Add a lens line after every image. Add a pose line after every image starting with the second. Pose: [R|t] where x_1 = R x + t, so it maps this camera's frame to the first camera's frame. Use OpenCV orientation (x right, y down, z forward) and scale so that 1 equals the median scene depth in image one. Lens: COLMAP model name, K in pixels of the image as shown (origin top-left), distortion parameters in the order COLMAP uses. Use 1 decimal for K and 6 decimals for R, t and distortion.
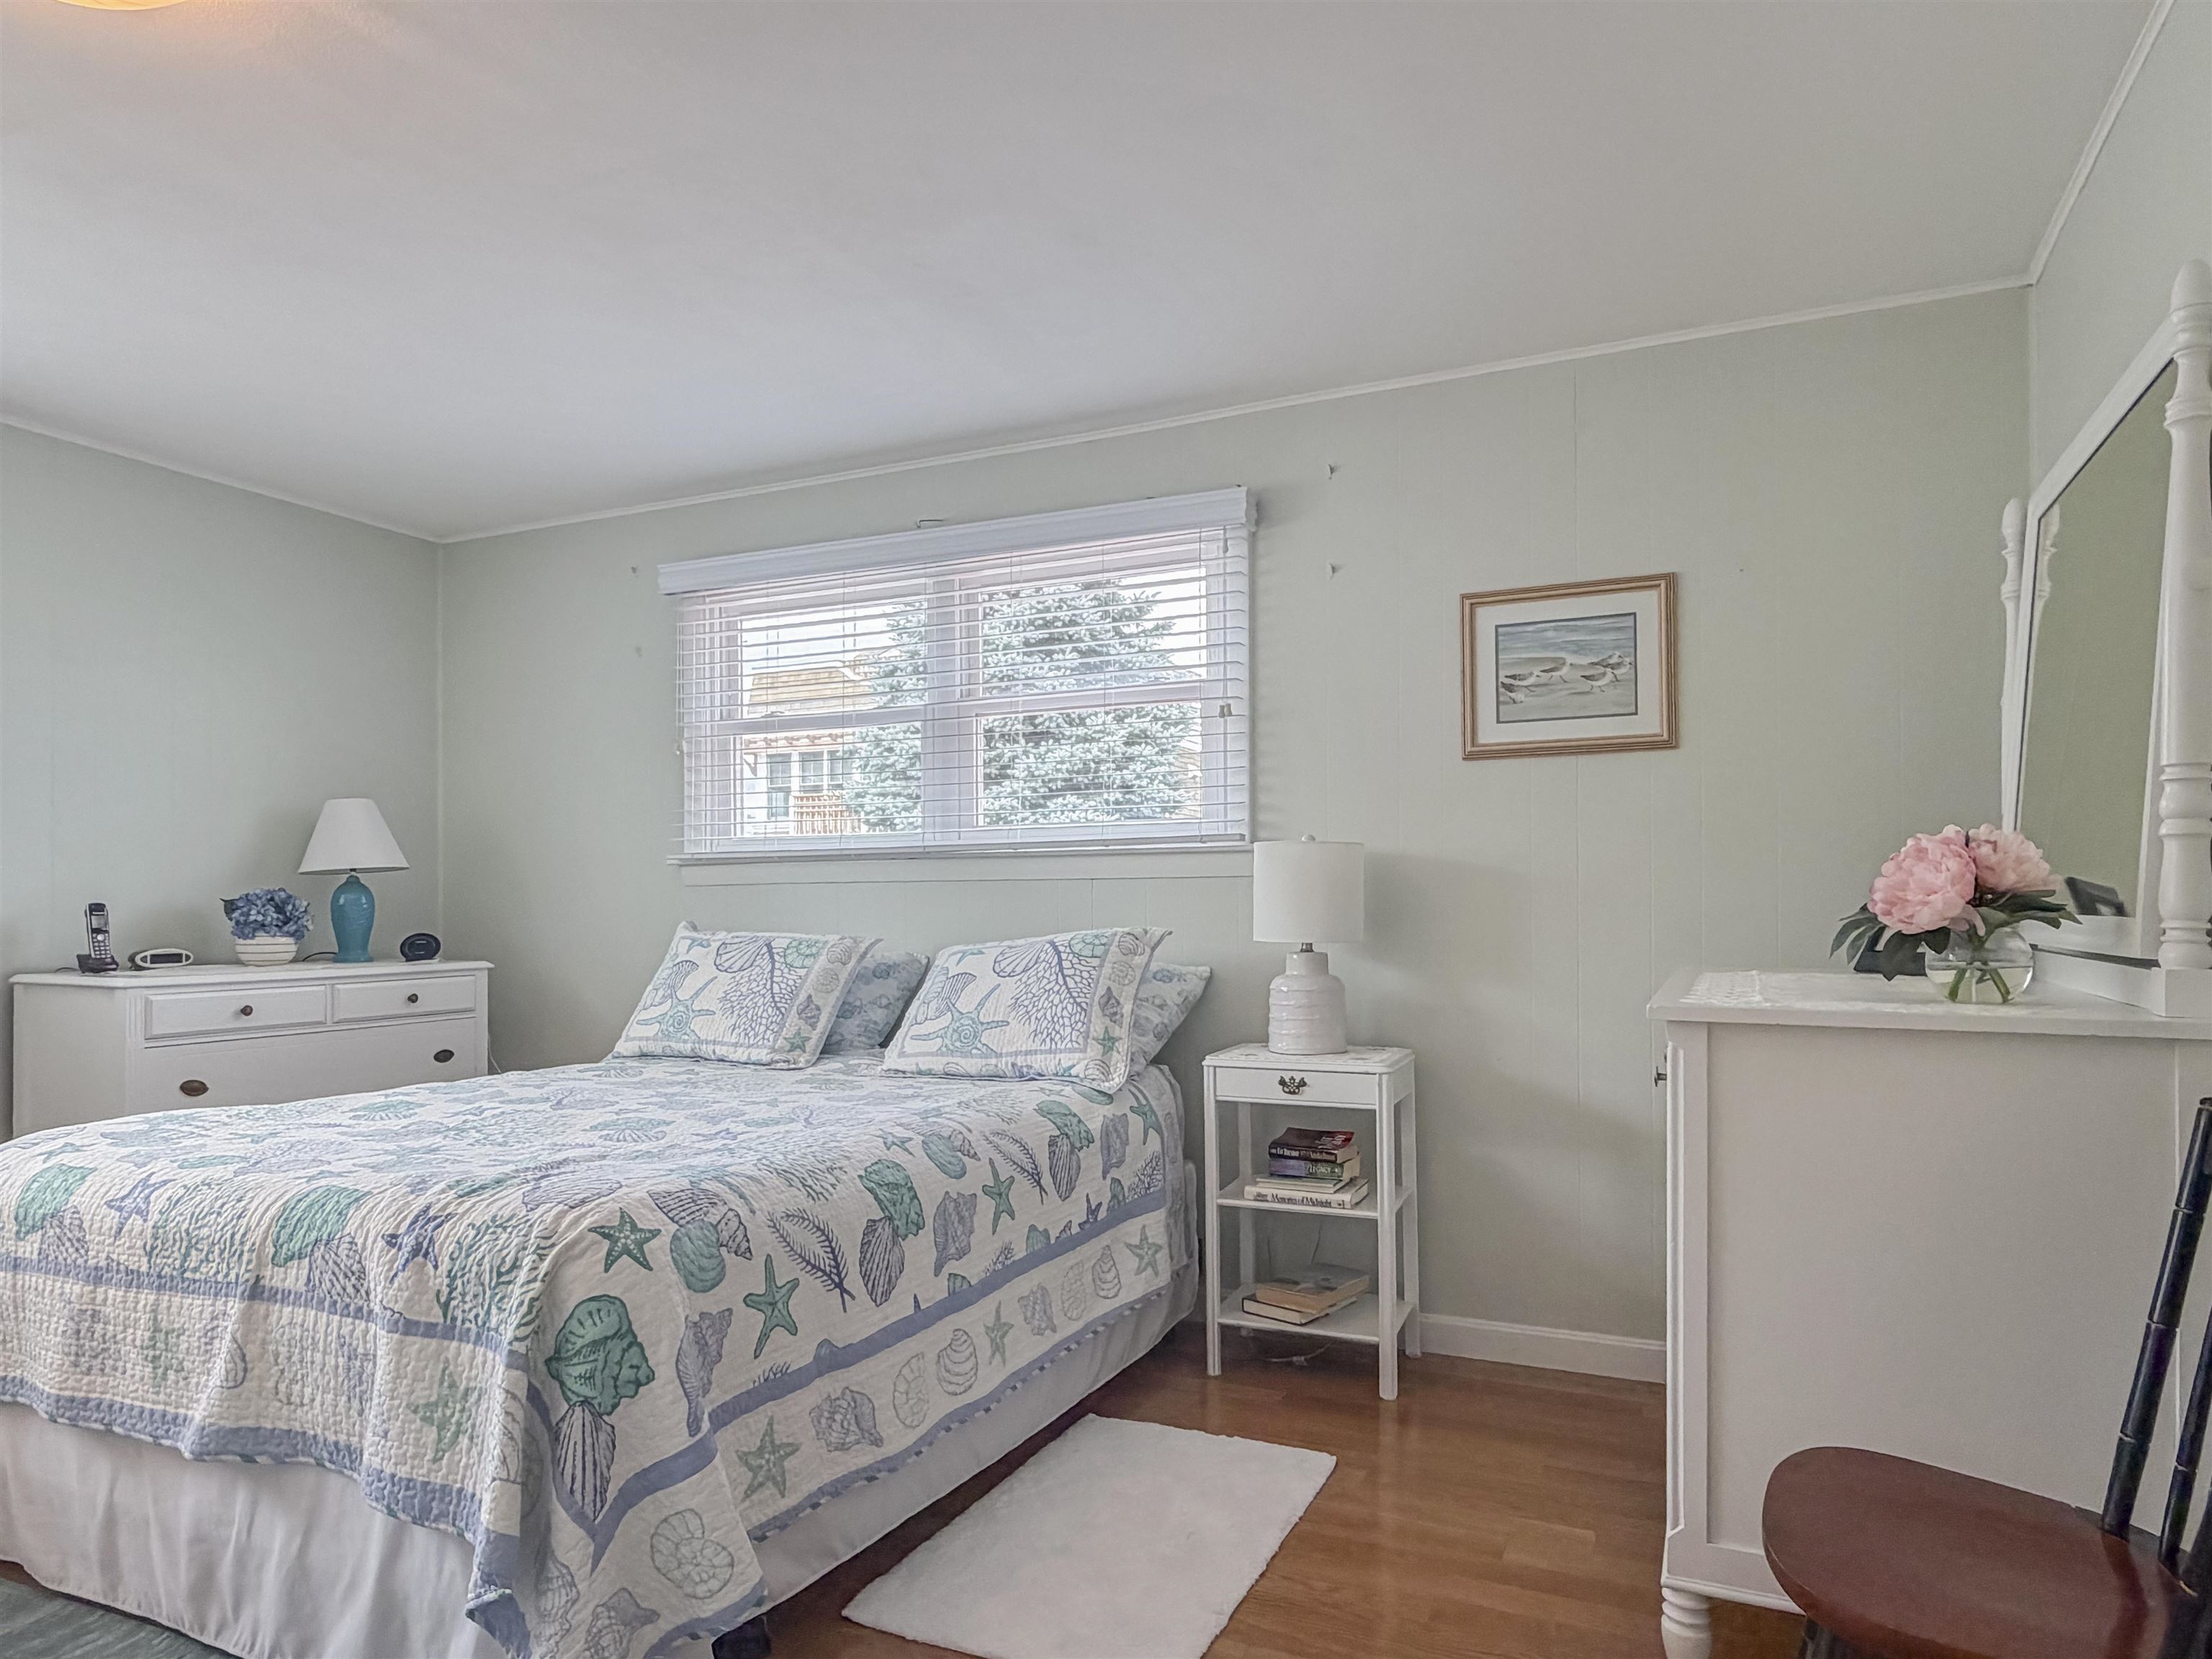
lens RADIAL K [[1301.5, 0, 1119.5], [0, 1301.5, 905.8], [0, 0, 1]] dist [-0.002539, 0.003045]
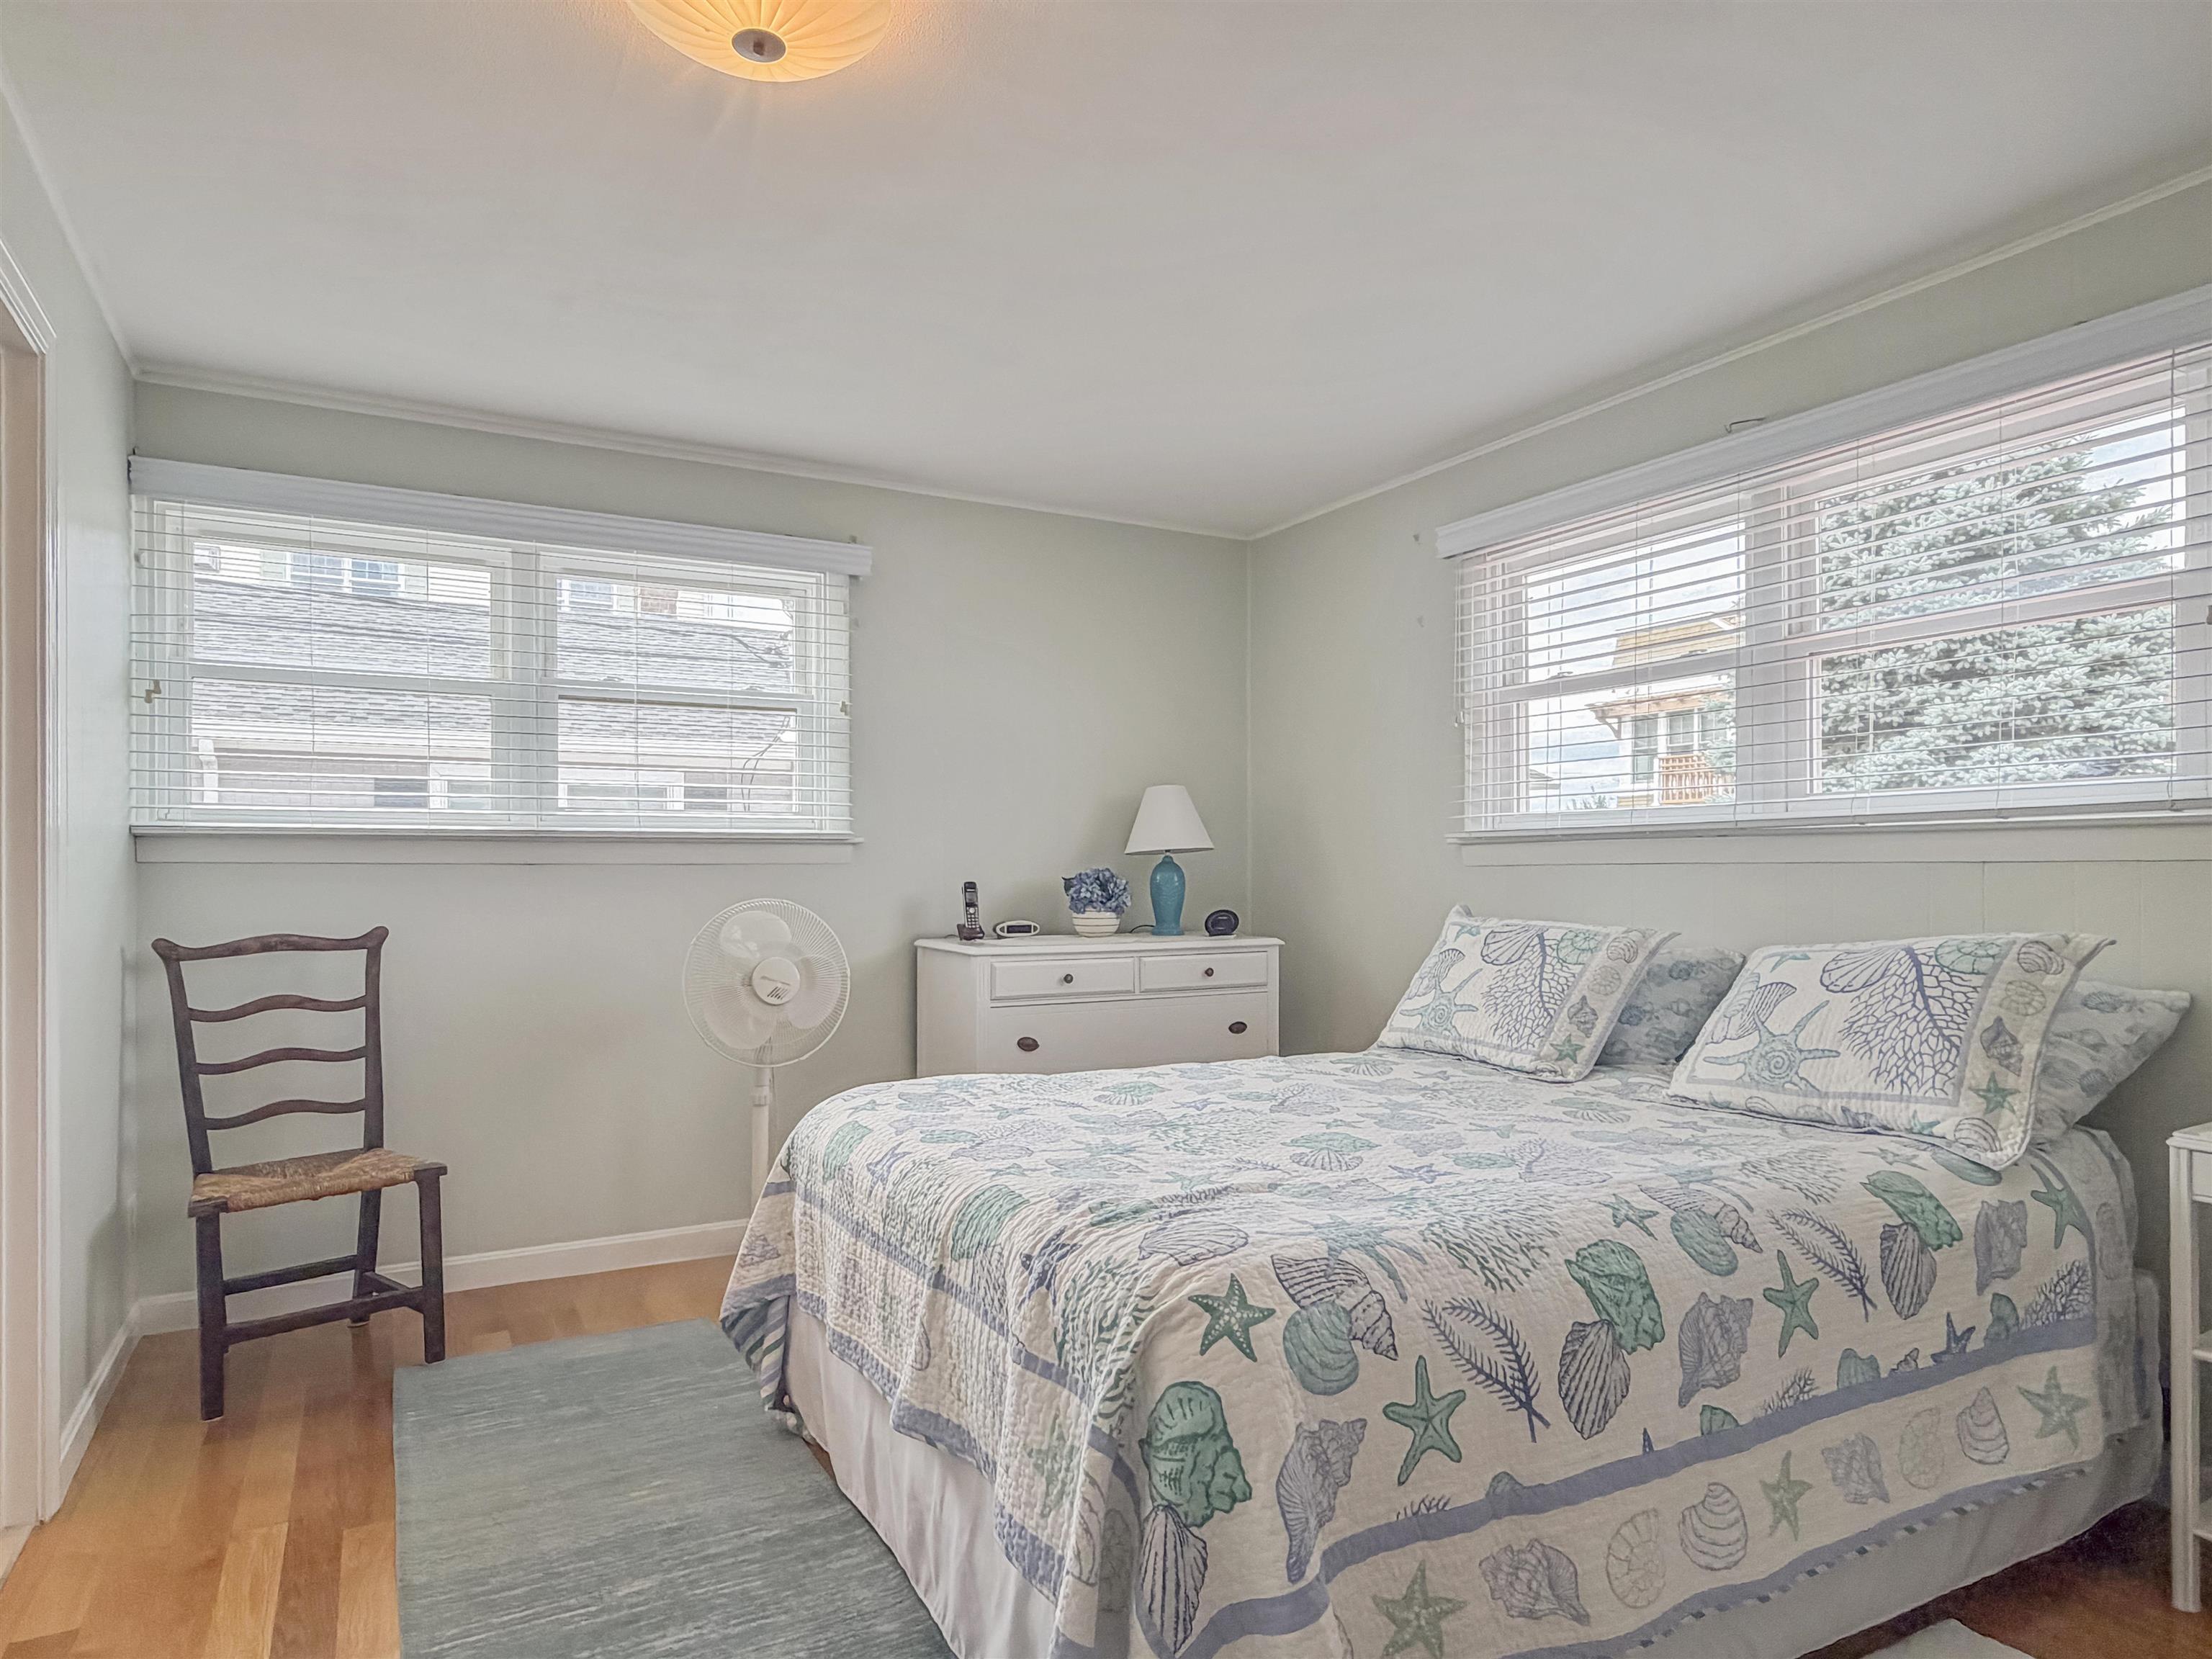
lens RADIAL K [[1290.8, 0, 1097.9], [0, 1290.8, 871.7], [0, 0, 1]] dist [-0.002423, 0.002336]
pose [[0.796465, 0.006817, -0.604646, 0.029106], [-0.007396, 0.999971, 0.001531, -0.016890], [0.604640, 0.003253, 0.796493, 0.153444]]
